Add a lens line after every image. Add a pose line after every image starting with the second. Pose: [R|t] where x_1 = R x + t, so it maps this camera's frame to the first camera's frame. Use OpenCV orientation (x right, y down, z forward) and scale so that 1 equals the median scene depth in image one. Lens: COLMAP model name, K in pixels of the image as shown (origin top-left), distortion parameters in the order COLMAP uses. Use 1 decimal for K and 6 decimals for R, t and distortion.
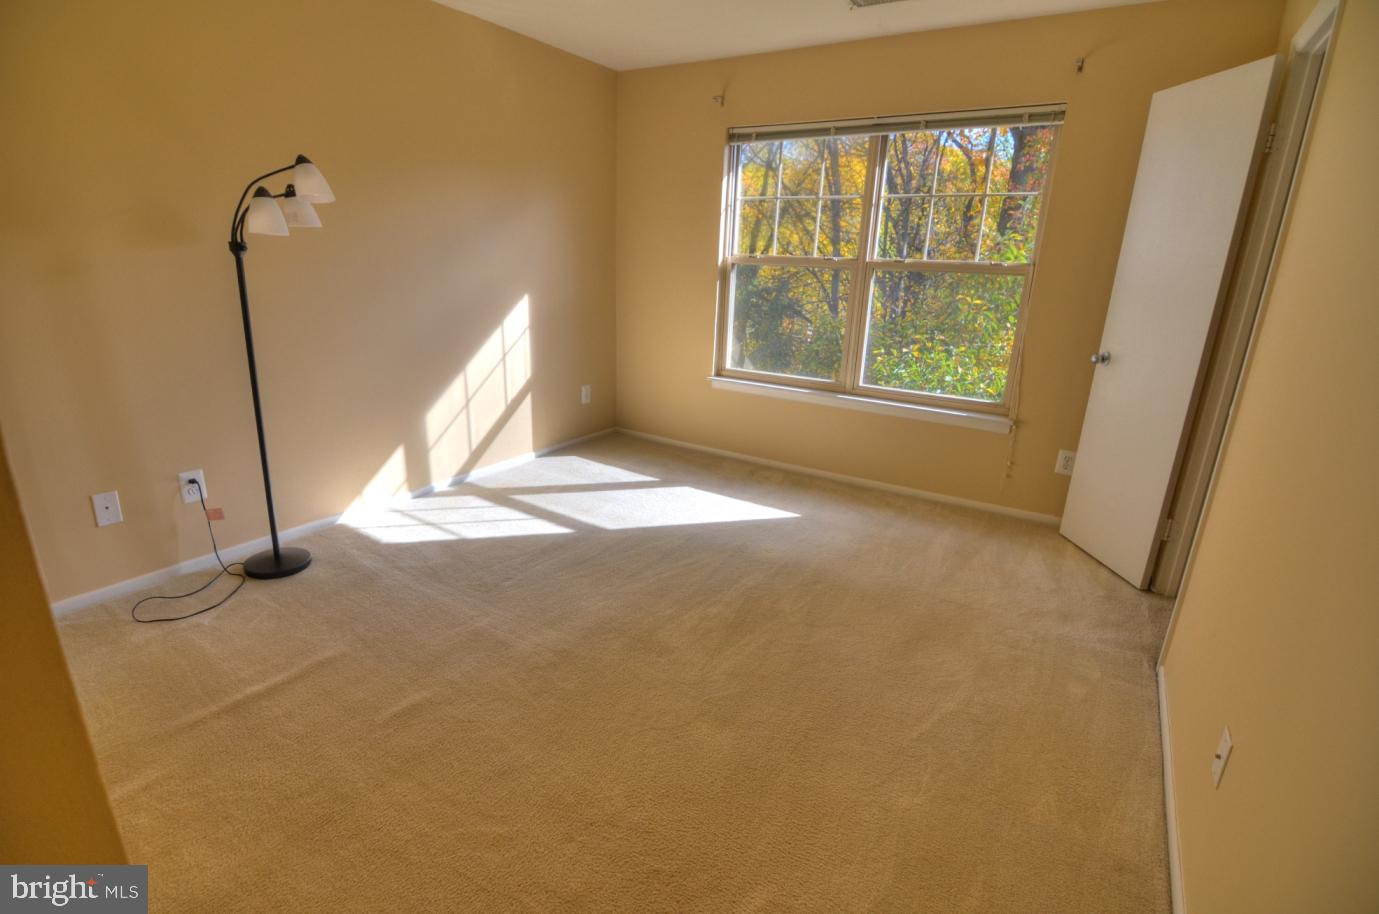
lens RADIAL K [[666.0, 0, 675.2], [0, 666.0, 462.5], [0, 0, 1]] dist [-0.004996, -0.009381]
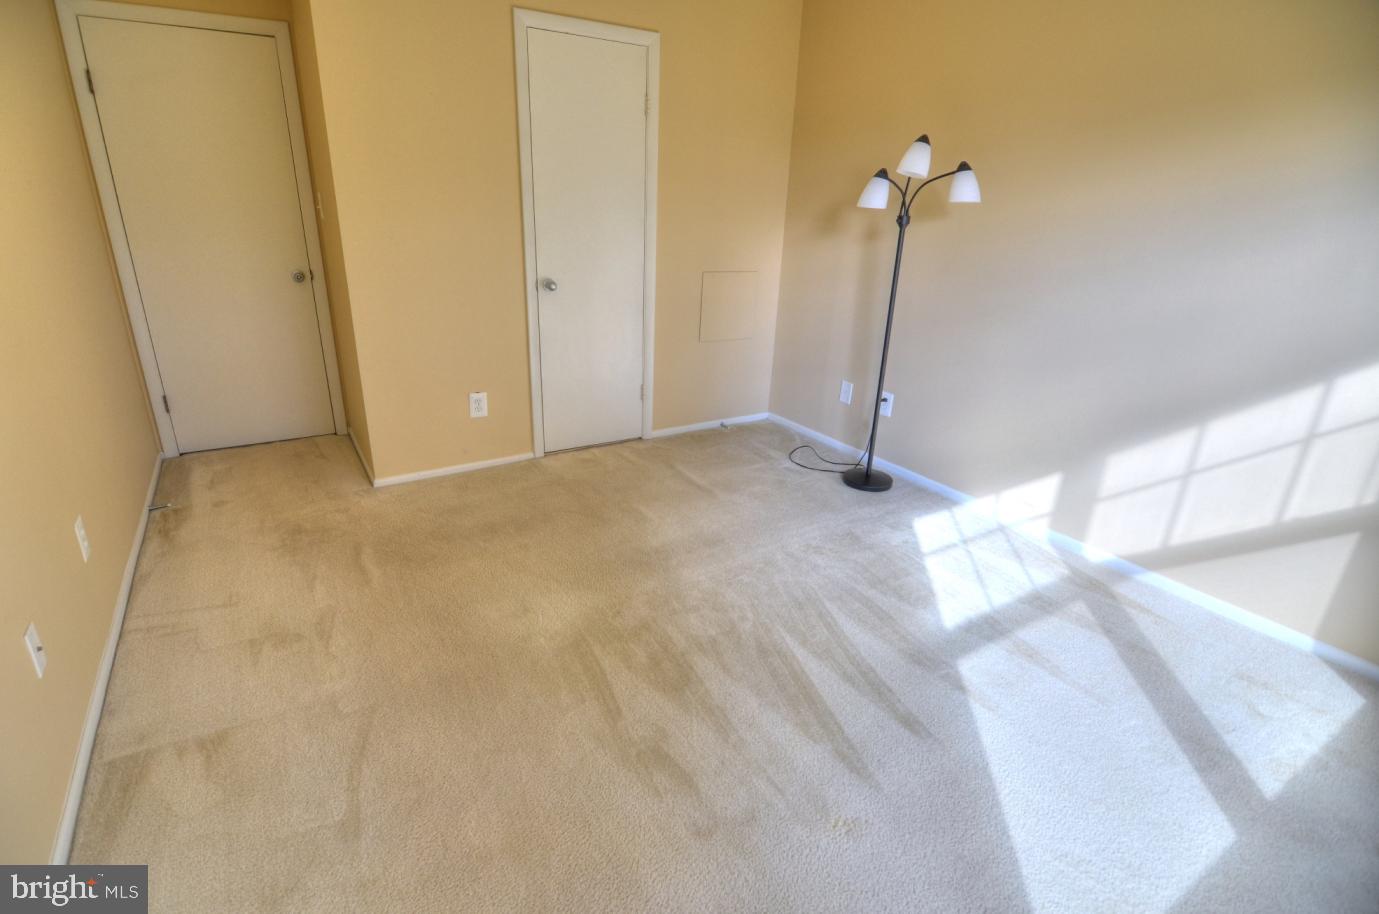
lens RADIAL K [[666.0, 0, 675.2], [0, 666.0, 462.5], [0, 0, 1]] dist [-0.004996, -0.009381]
pose [[-0.402908, 0.292805, -0.867139, 0.436637], [-0.330407, 0.837019, 0.436155, -0.213608], [0.853520, 0.462239, -0.240497, 0.719873]]
